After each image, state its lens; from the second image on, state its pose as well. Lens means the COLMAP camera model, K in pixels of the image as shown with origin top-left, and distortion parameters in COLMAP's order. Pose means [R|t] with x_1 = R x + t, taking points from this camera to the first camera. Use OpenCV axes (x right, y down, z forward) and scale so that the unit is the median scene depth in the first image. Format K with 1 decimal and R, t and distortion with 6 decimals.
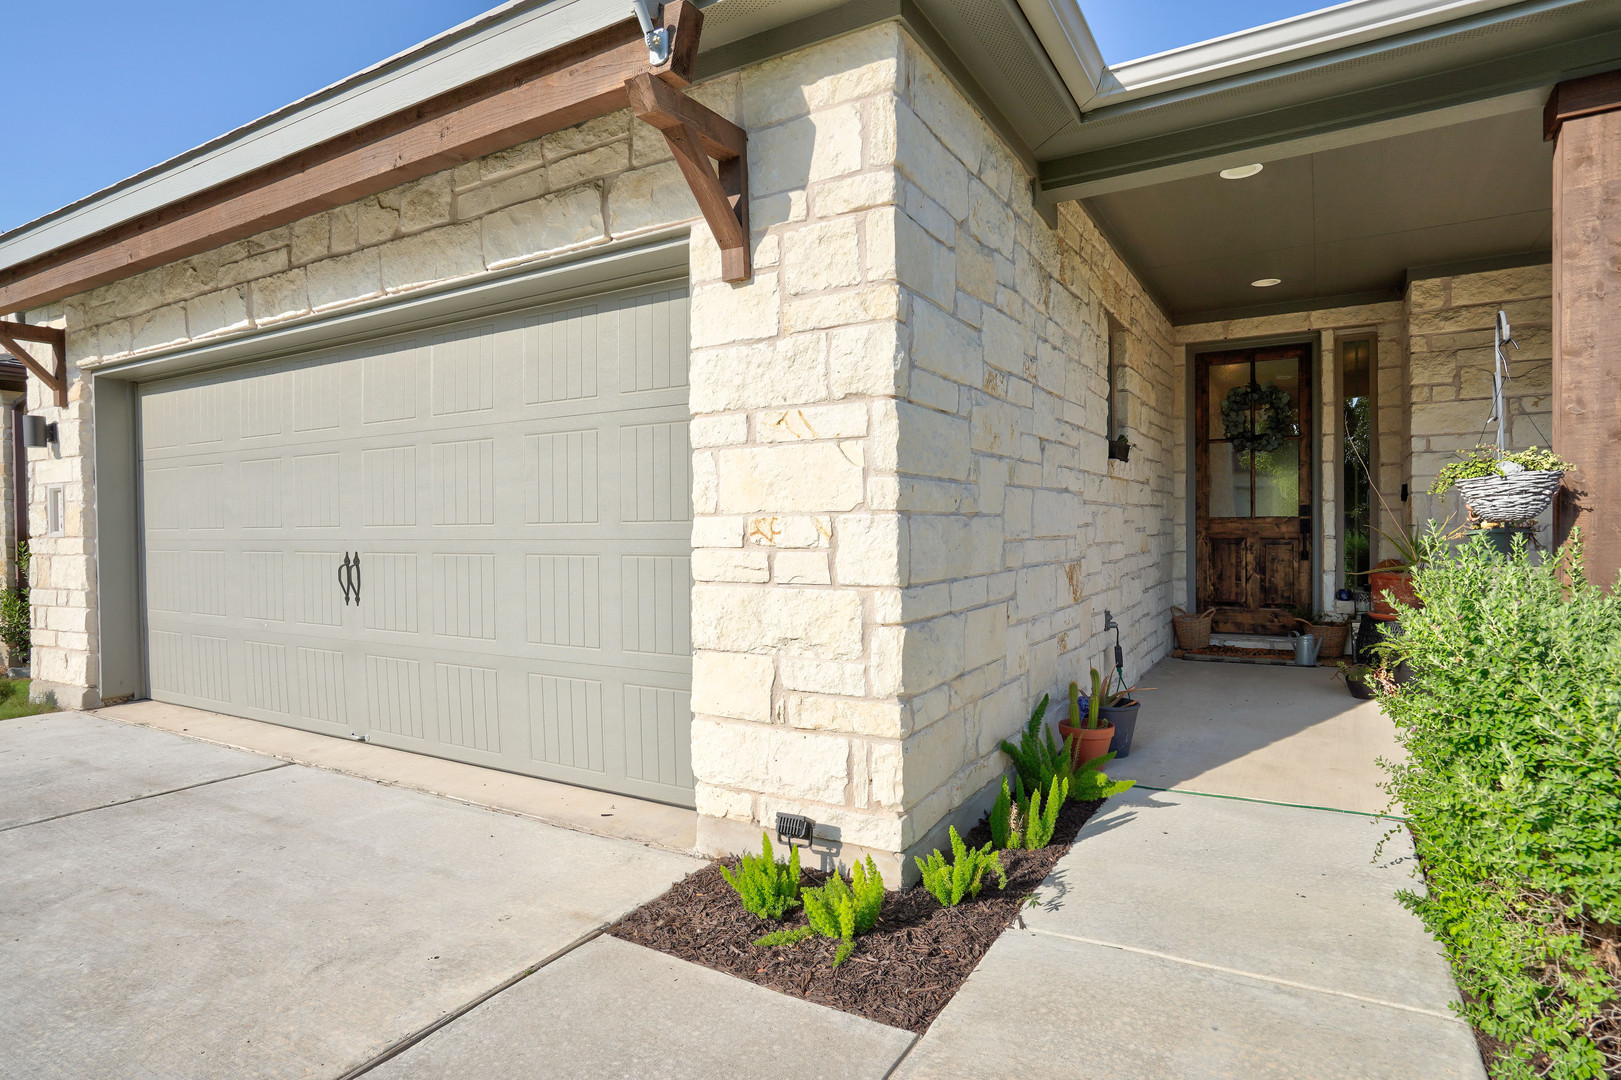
lens RADIAL K [[860.3, 0, 810.5], [0, 860.3, 540.0], [0, 0, 1]] dist [-0.005387, 0.000500]
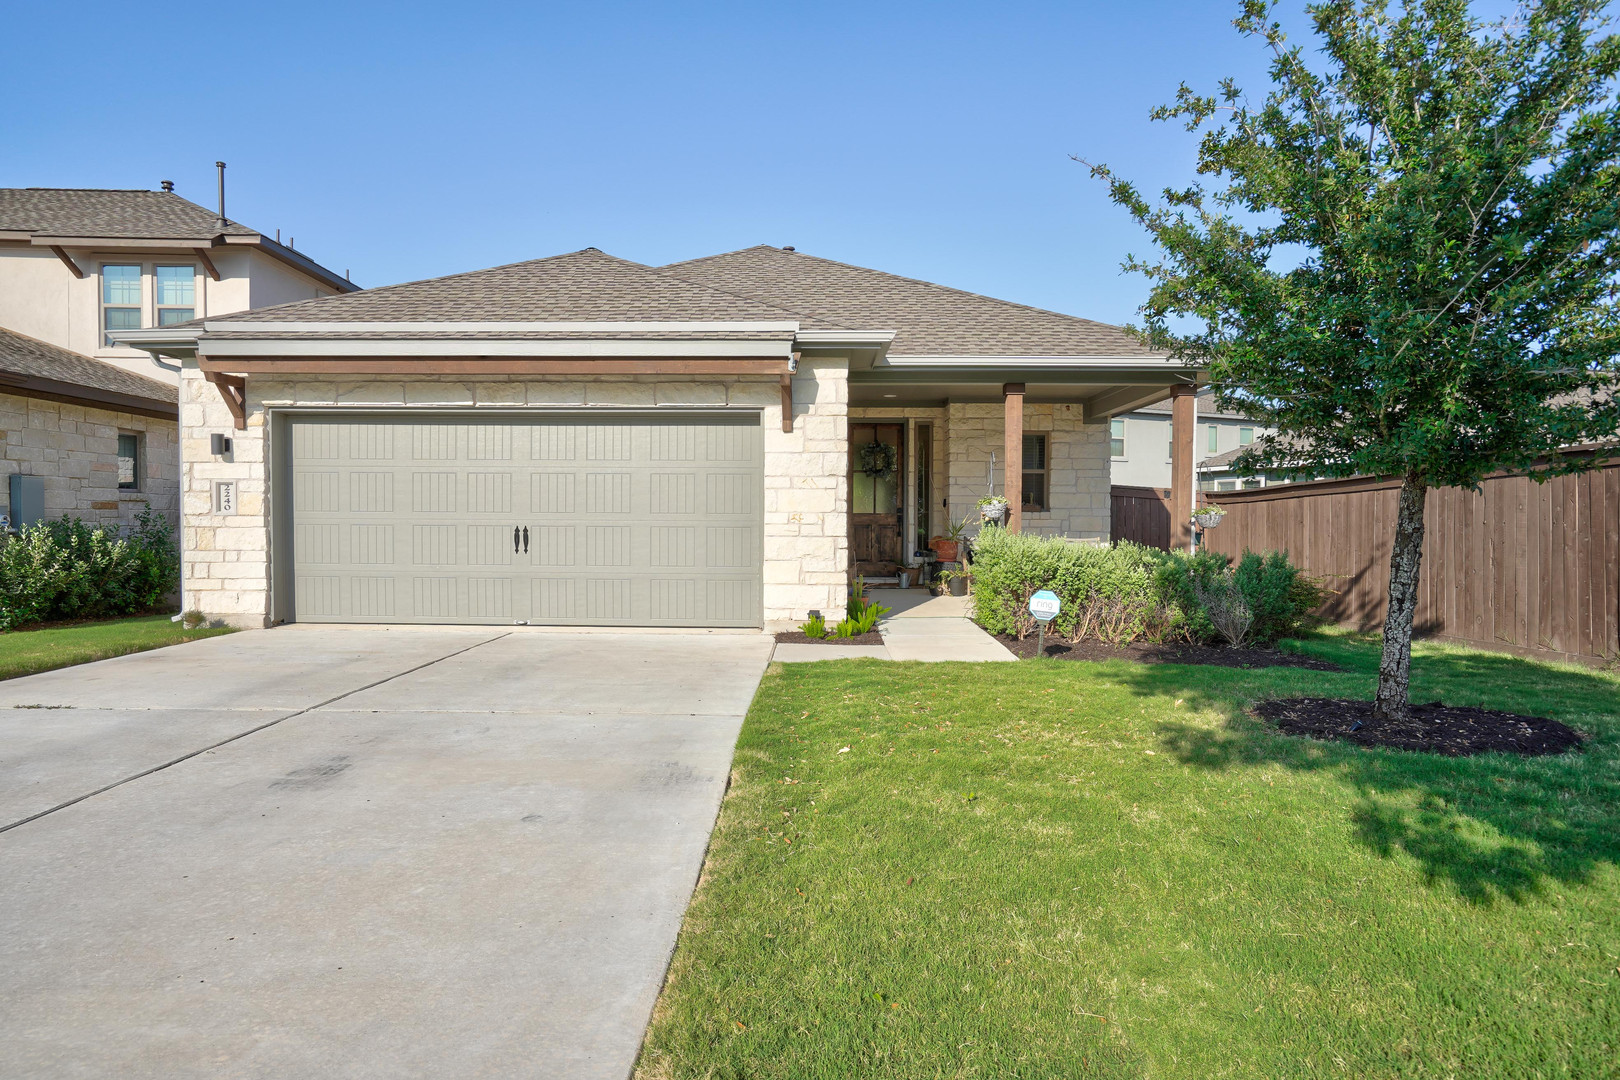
lens RADIAL K [[859.7, 0, 810.0], [0, 859.7, 540.0], [0, 0, 1]] dist [-0.005387, 0.000500]
pose [[0.875718, 0.000689, 0.482823, -0.898962], [-0.006999, 0.999912, 0.011268, 0.019032], [-0.482773, -0.013247, 0.875646, -0.995362]]
